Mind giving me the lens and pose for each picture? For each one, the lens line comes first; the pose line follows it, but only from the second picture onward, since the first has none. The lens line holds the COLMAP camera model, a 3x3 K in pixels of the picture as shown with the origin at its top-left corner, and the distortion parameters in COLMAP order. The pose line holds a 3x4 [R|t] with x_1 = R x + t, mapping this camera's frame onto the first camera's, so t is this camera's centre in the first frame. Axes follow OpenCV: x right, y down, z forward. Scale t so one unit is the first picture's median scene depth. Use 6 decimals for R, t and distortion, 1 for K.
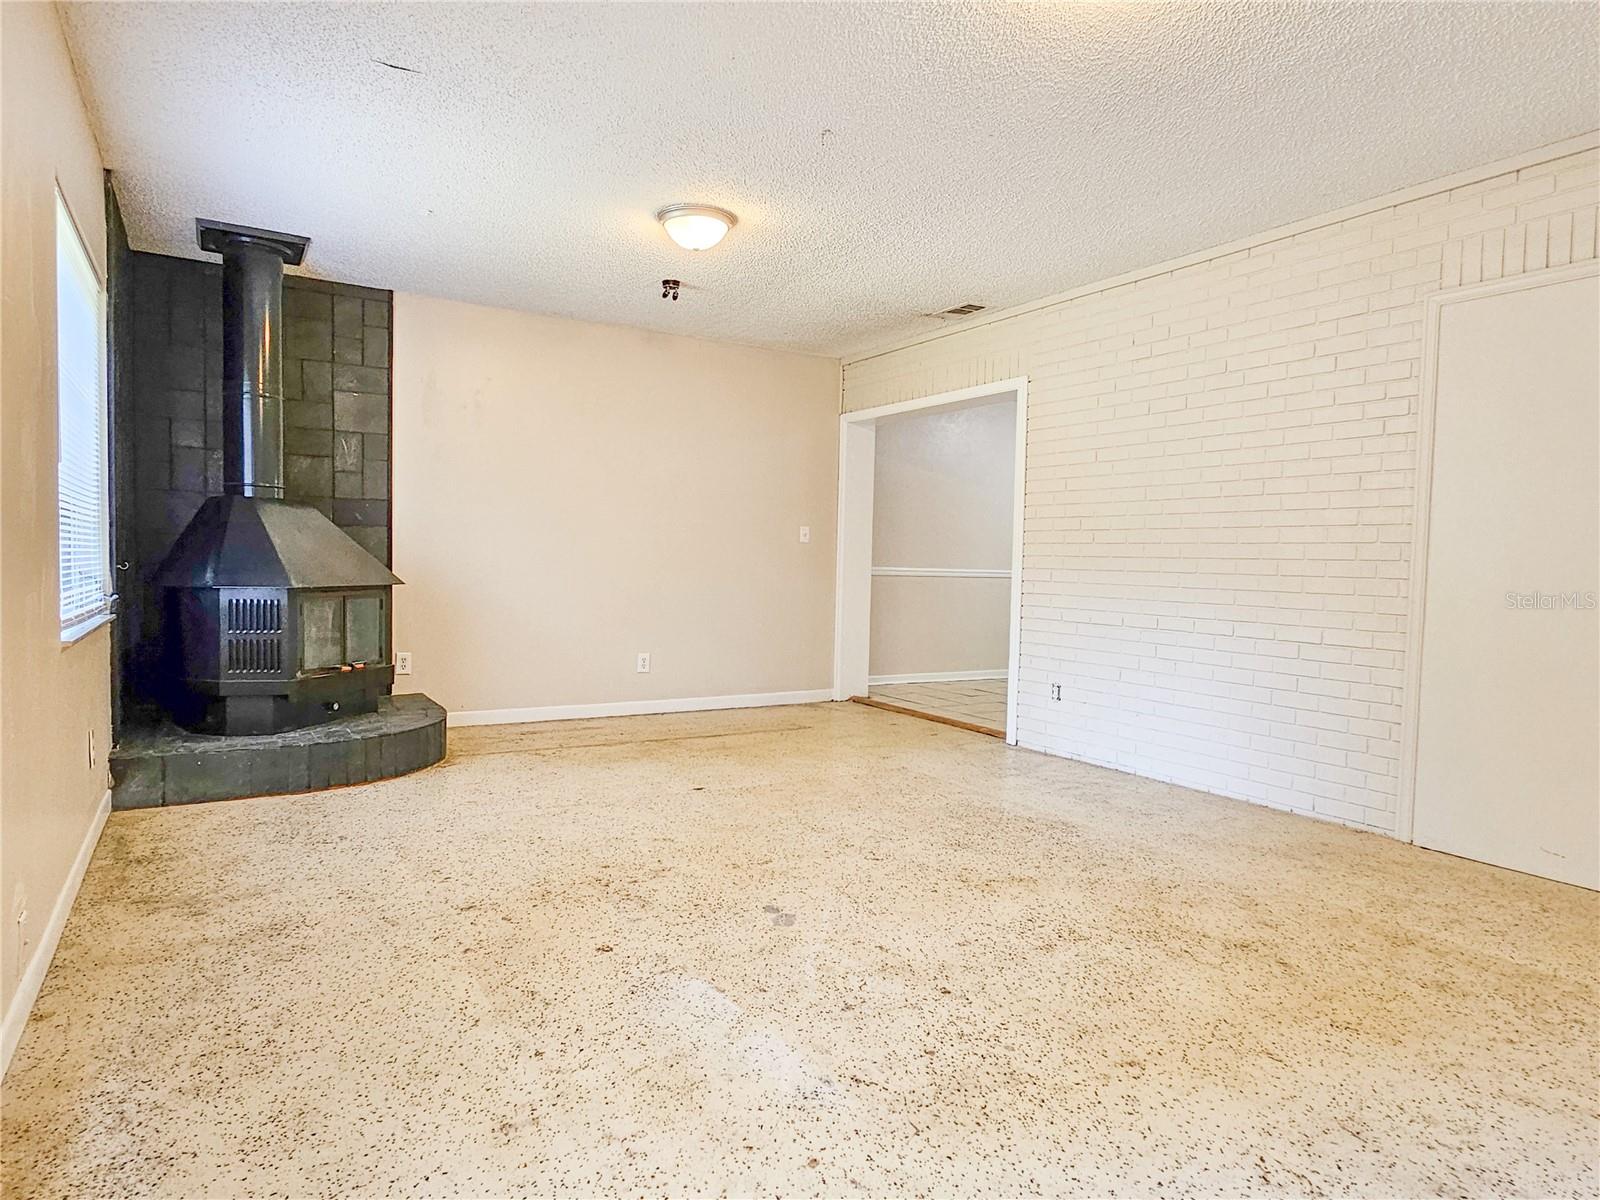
lens RADIAL K [[961.7, 0, 800.0], [0, 961.7, 600.0], [0, 0, 1]] dist [0.001959, 0.000133]
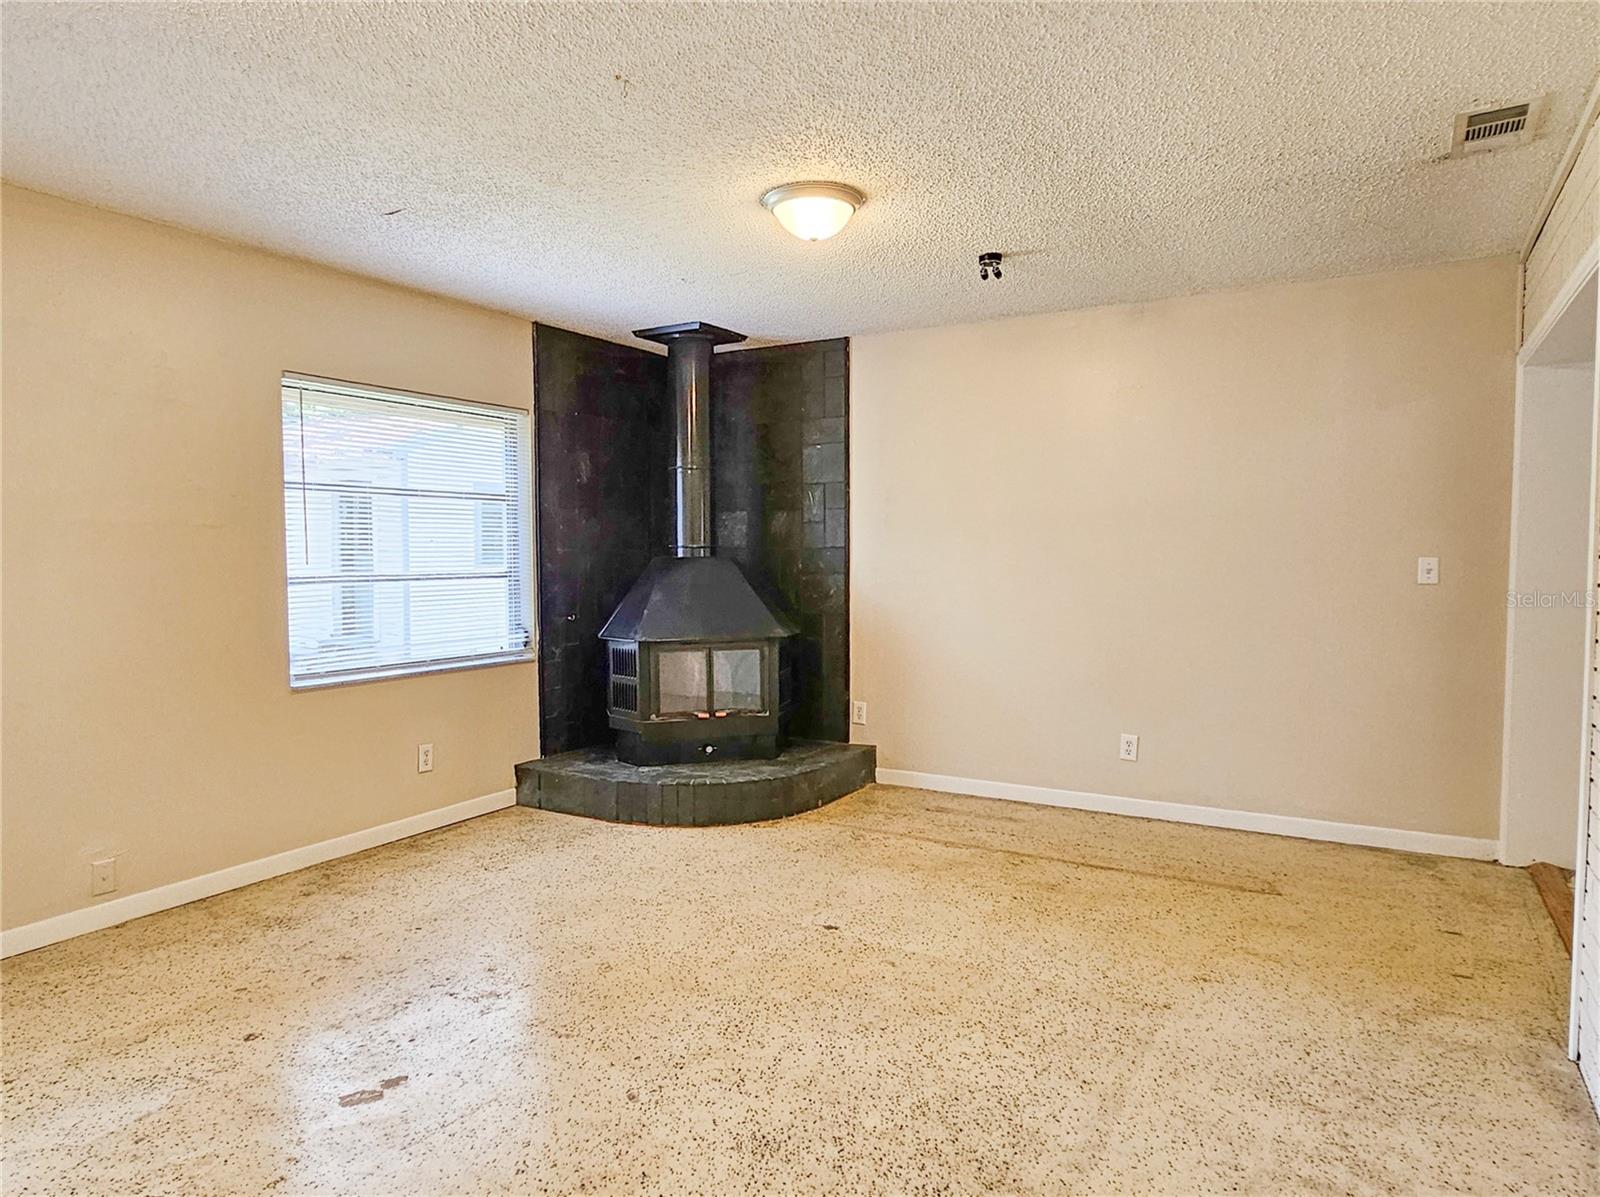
lens RADIAL K [[1002.0, 0, 800.0], [0, 1002.0, 598.5], [0, 0, 1]] dist [-0.003541, -0.001191]
pose [[0.466203, 0.023228, -0.884373, 0.560052], [-0.021483, 0.999658, 0.014931, -0.078201], [0.884417, 0.012038, 0.466542, 0.562868]]
